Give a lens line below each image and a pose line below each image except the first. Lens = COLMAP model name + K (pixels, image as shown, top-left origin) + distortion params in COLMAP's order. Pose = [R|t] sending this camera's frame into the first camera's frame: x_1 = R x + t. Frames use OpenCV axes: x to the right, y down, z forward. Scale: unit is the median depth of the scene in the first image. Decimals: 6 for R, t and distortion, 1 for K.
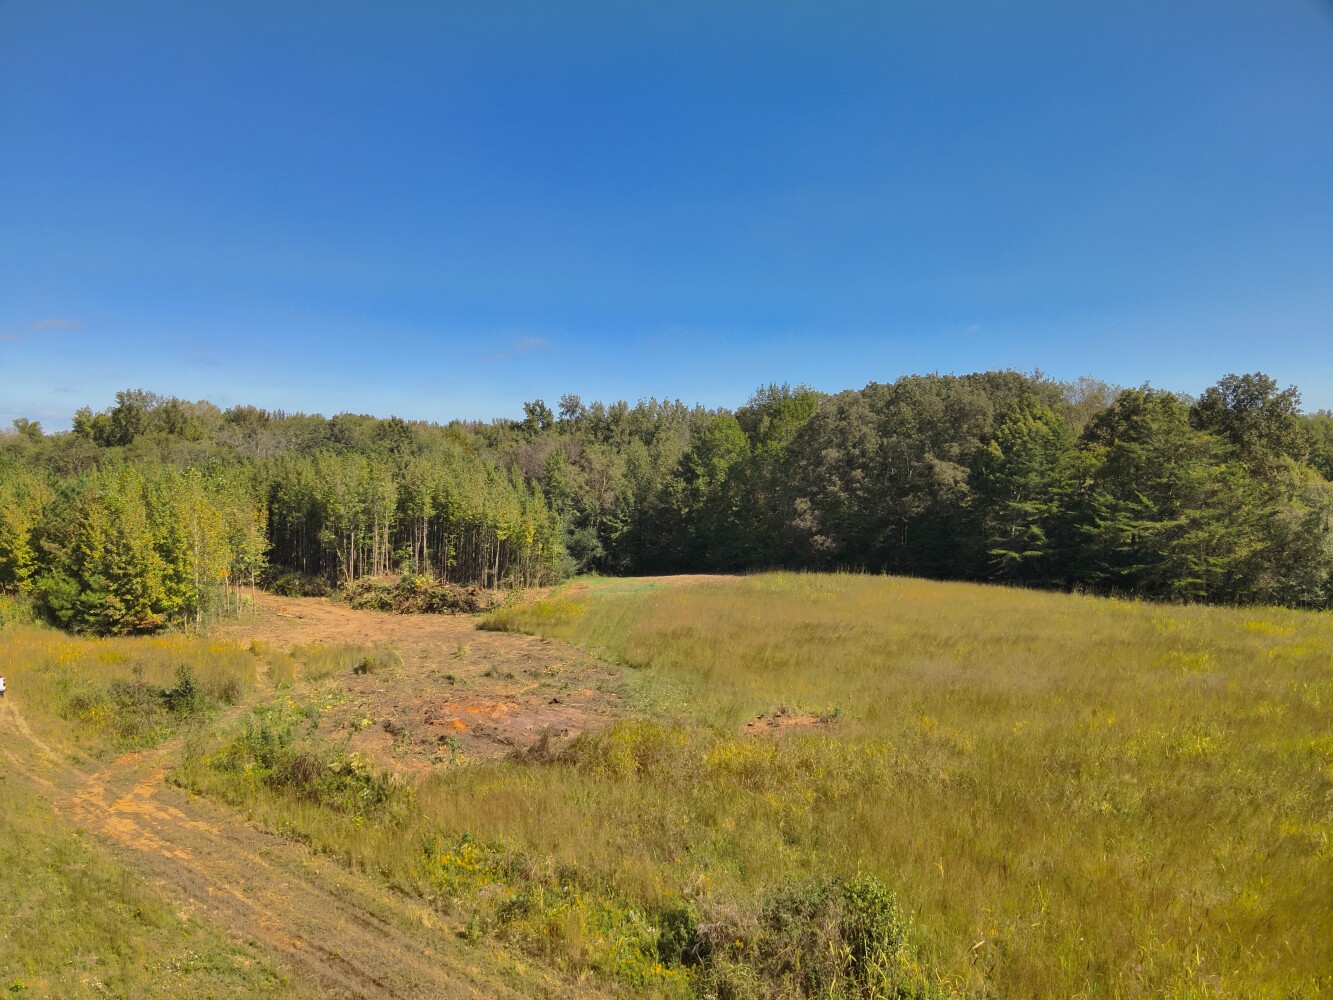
lens RADIAL K [[964.5, 0, 666.5], [0, 964.5, 500.0], [0, 0, 1]] dist [0.099744, -0.201555]
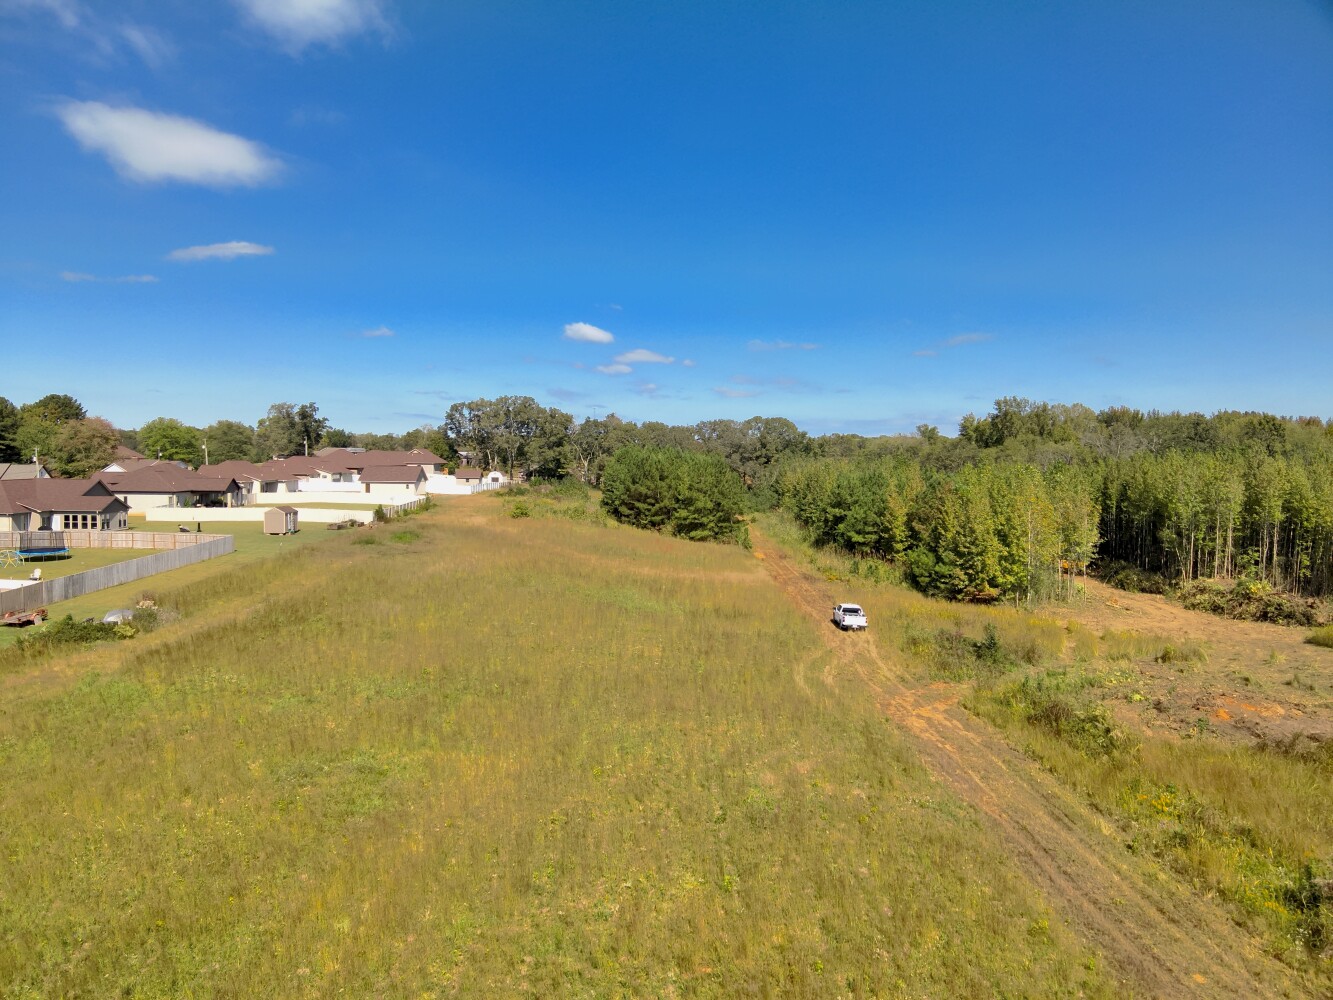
lens RADIAL K [[964.5, 0, 666.5], [0, 964.5, 500.0], [0, 0, 1]] dist [0.099744, -0.201555]
pose [[0.657331, 0.035031, -0.752787, 0.100236], [-0.035724, 0.999244, 0.015306, 0.005407], [0.752754, 0.016831, 0.658086, -0.077238]]
